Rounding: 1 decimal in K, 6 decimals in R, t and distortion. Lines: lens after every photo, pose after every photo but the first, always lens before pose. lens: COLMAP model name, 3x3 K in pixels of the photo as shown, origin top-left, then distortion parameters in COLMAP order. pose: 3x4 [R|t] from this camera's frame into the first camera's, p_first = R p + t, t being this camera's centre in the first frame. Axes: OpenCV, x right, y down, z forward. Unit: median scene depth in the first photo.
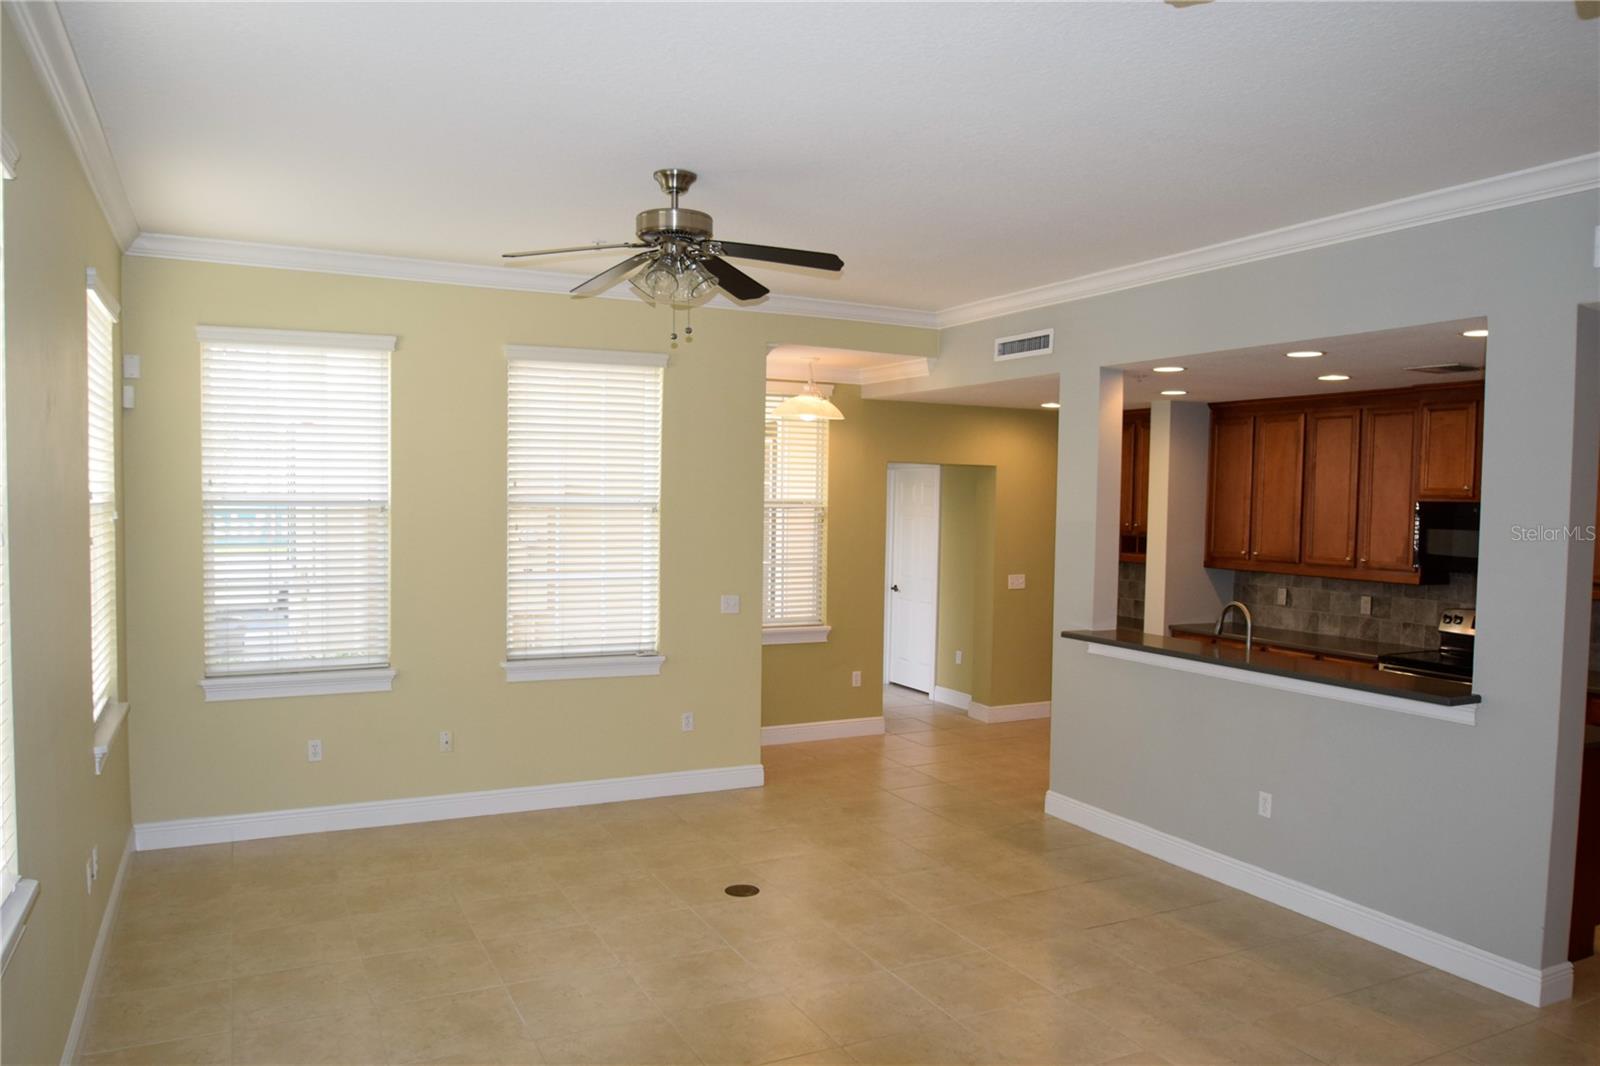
lens RADIAL K [[1129.4, 0, 796.2], [0, 1129.4, 548.4], [0, 0, 1]] dist [-0.042272, 0.012733]
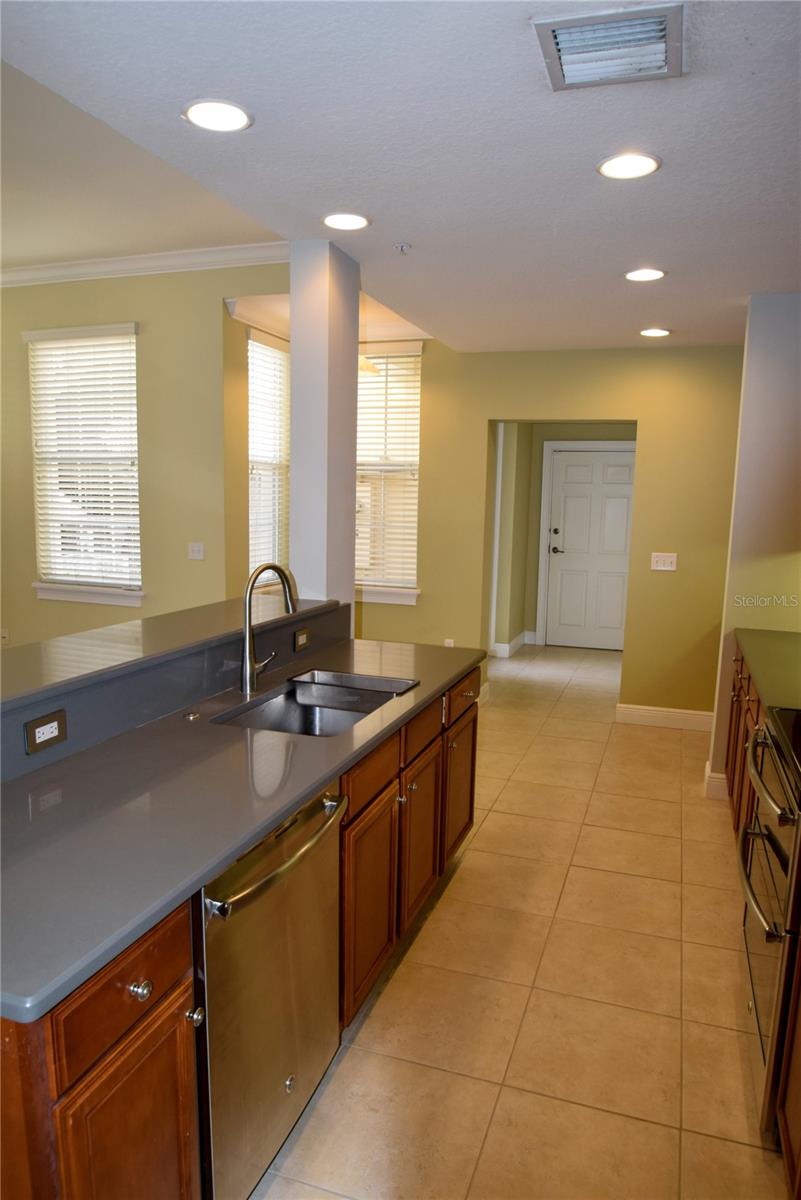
lens RADIAL K [[847.0, 0, 408.8], [0, 847.0, 609.2], [0, 0, 1]] dist [-0.042272, 0.012733]
pose [[0.714196, 0.101809, -0.692502, 0.582192], [-0.044299, 0.993956, 0.100440, 0.012249], [0.698543, -0.041057, 0.714390, 0.494361]]
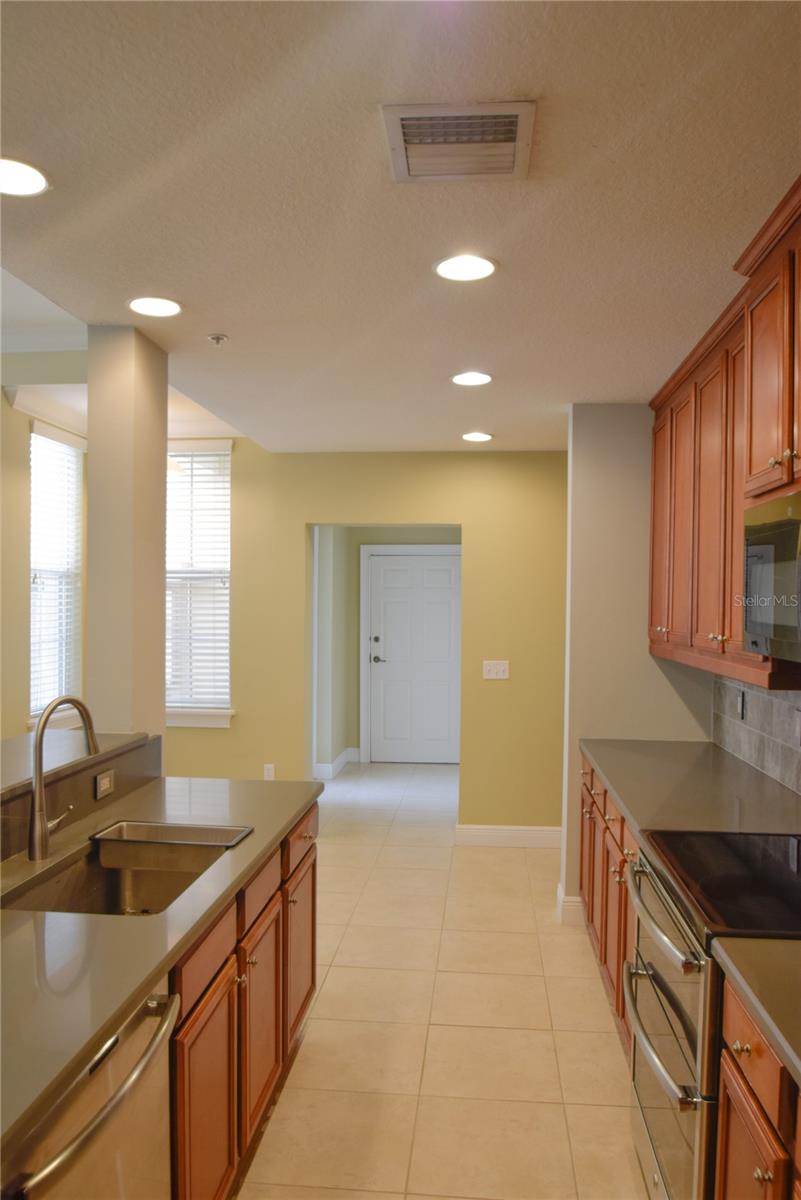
lens RADIAL K [[847.0, 0, 397.5], [0, 847.0, 592.7], [0, 0, 1]] dist [-0.042272, 0.012733]
pose [[0.863337, -0.002830, -0.504620, 0.513146], [-0.019842, 0.999021, -0.039549, 0.000548], [0.504238, 0.044157, 0.862435, 0.523937]]
